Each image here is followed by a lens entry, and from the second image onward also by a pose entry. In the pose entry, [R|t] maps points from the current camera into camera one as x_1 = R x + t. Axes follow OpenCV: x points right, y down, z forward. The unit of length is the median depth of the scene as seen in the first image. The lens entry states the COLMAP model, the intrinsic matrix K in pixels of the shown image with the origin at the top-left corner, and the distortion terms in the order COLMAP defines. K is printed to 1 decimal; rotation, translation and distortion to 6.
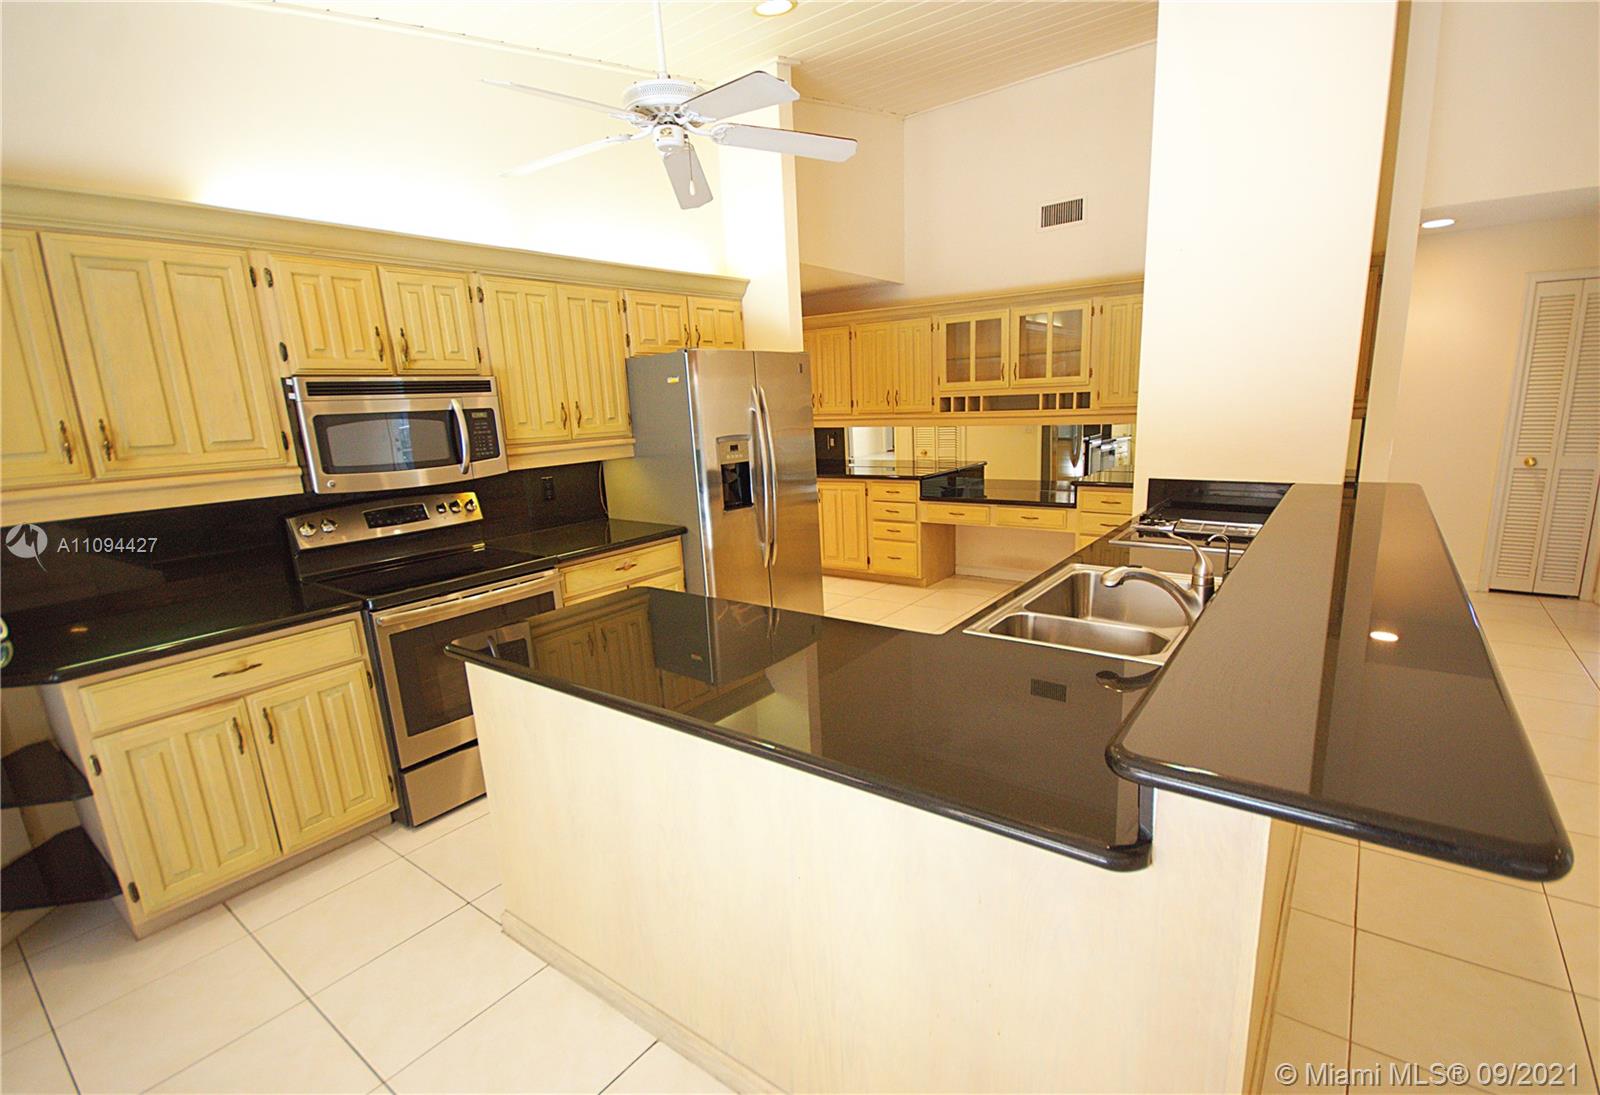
lens RADIAL K [[713.6, 0, 827.3], [0, 713.6, 550.0], [0, 0, 1]] dist [0.001924, 0.002213]
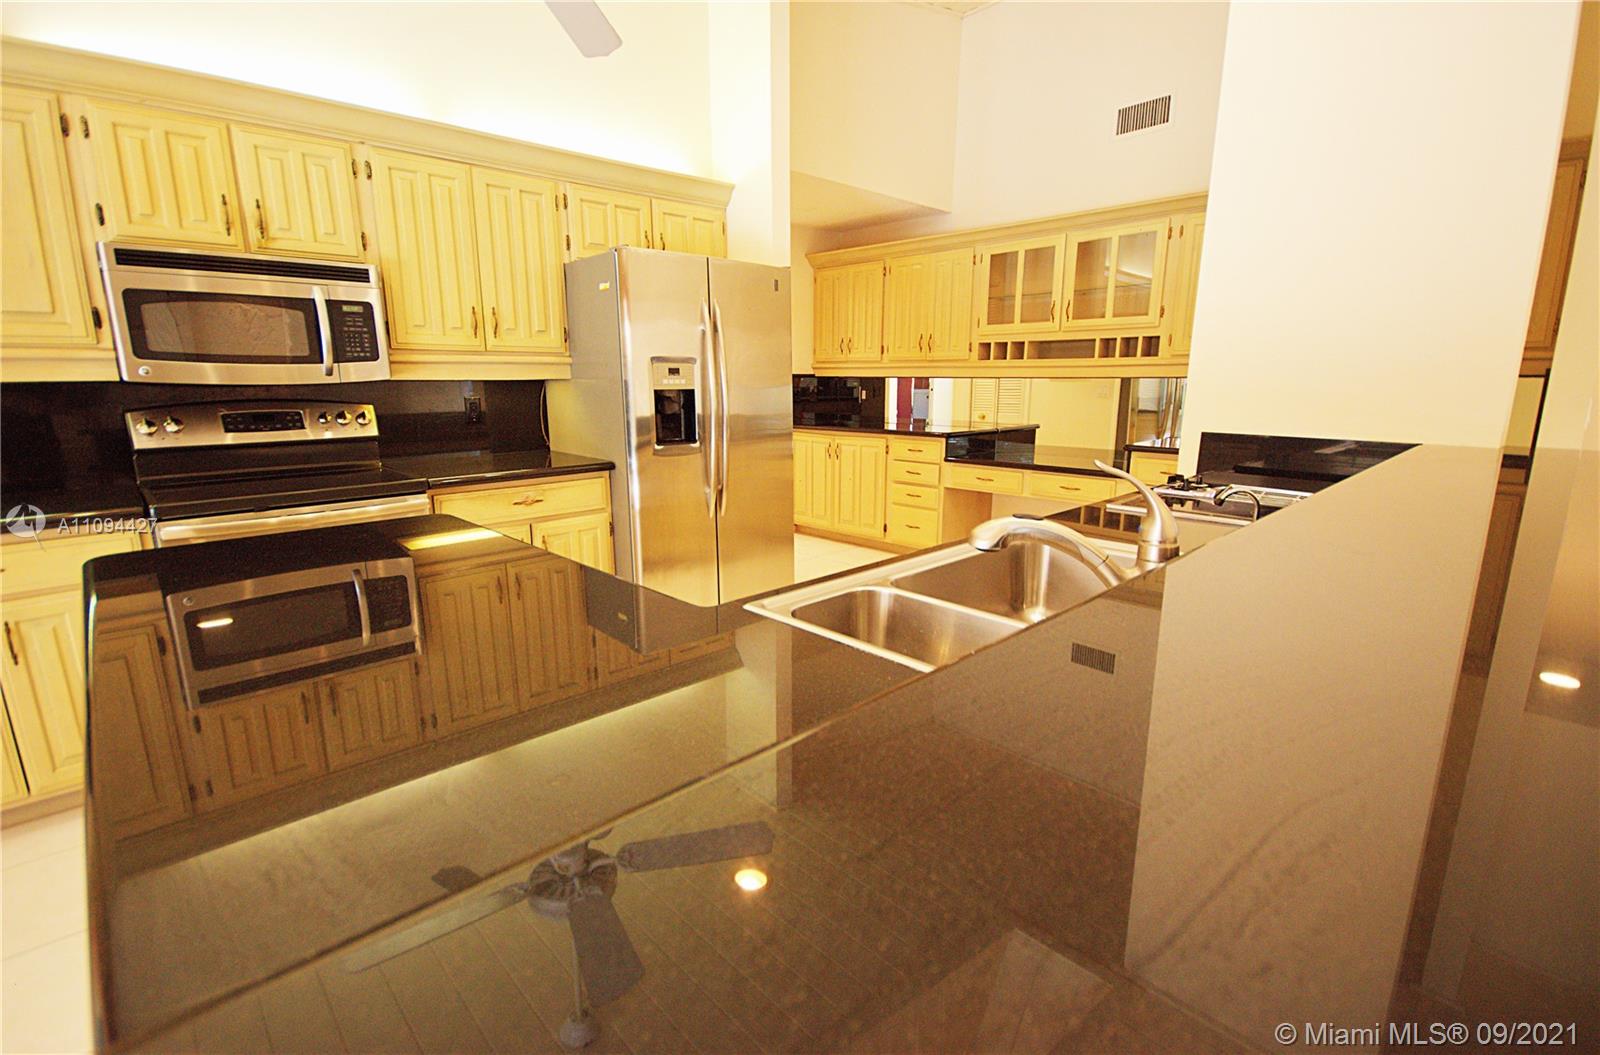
lens RADIAL K [[710.2, 0, 799.3], [0, 710.2, 524.7], [0, 0, 1]] dist [0.003550, -0.003436]
pose [[0.983025, 0.075483, -0.167223, 0.166465], [-0.074972, 0.997142, 0.009377, 0.017369], [0.167453, 0.003320, 0.985875, 0.204531]]
